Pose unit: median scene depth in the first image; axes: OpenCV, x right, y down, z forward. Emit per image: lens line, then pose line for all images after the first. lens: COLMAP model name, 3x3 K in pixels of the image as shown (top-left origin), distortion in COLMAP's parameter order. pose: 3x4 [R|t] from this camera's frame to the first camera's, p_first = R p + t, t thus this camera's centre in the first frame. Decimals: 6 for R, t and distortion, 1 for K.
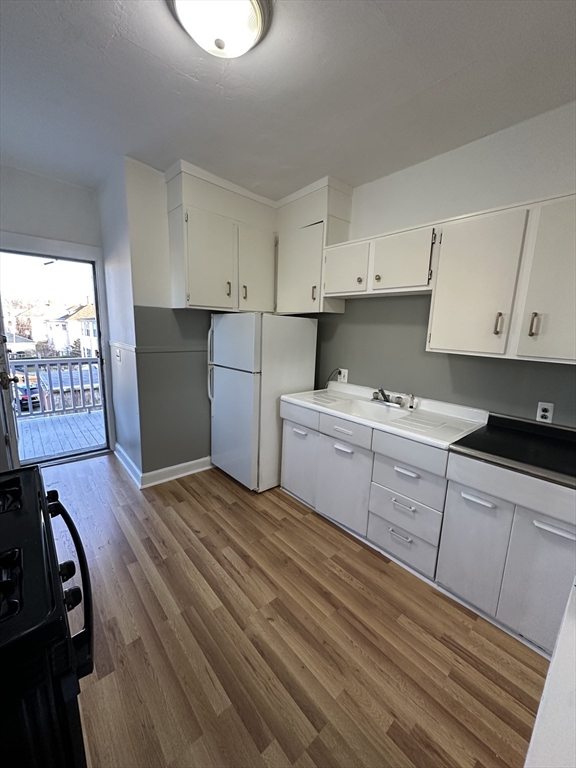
lens RADIAL K [[308.9, 0, 291.7], [0, 308.9, 384.6], [0, 0, 1]] dist [-0.014290, -0.000067]
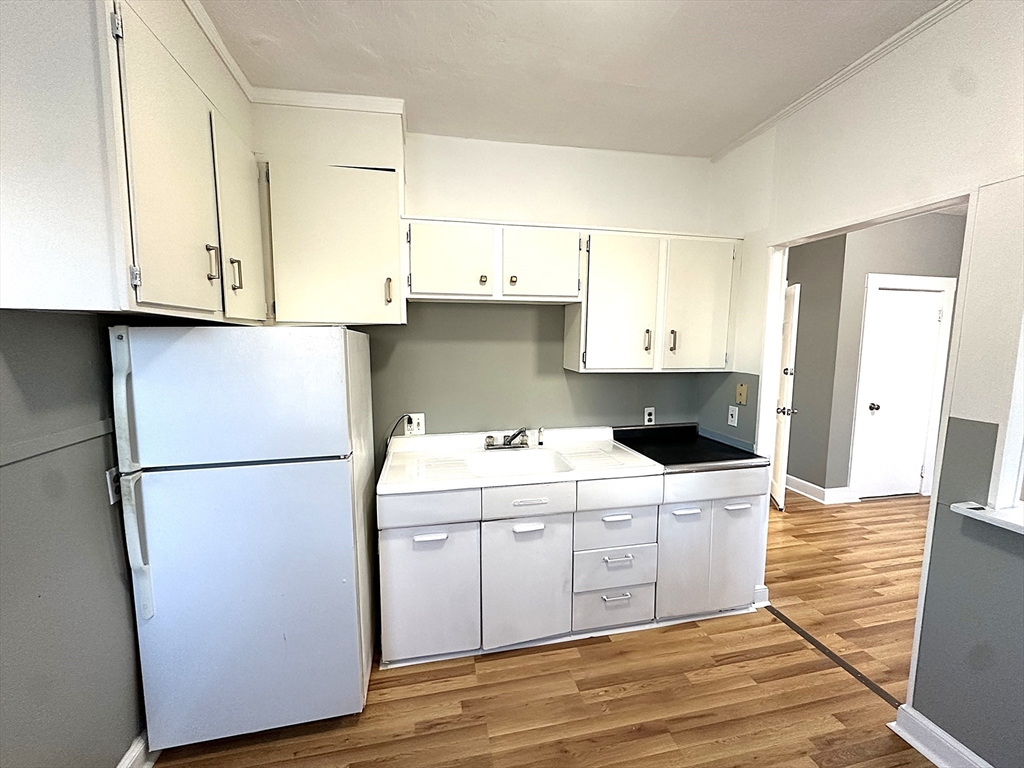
lens RADIAL K [[411.9, 0, 516.0], [0, 411.9, 381.7], [0, 0, 1]] dist [-0.014290, -0.000067]
pose [[0.489691, -0.117526, 0.863939, -0.577816], [0.172388, 0.984364, 0.036197, -0.142115], [-0.854684, 0.131208, 0.502294, 0.531483]]
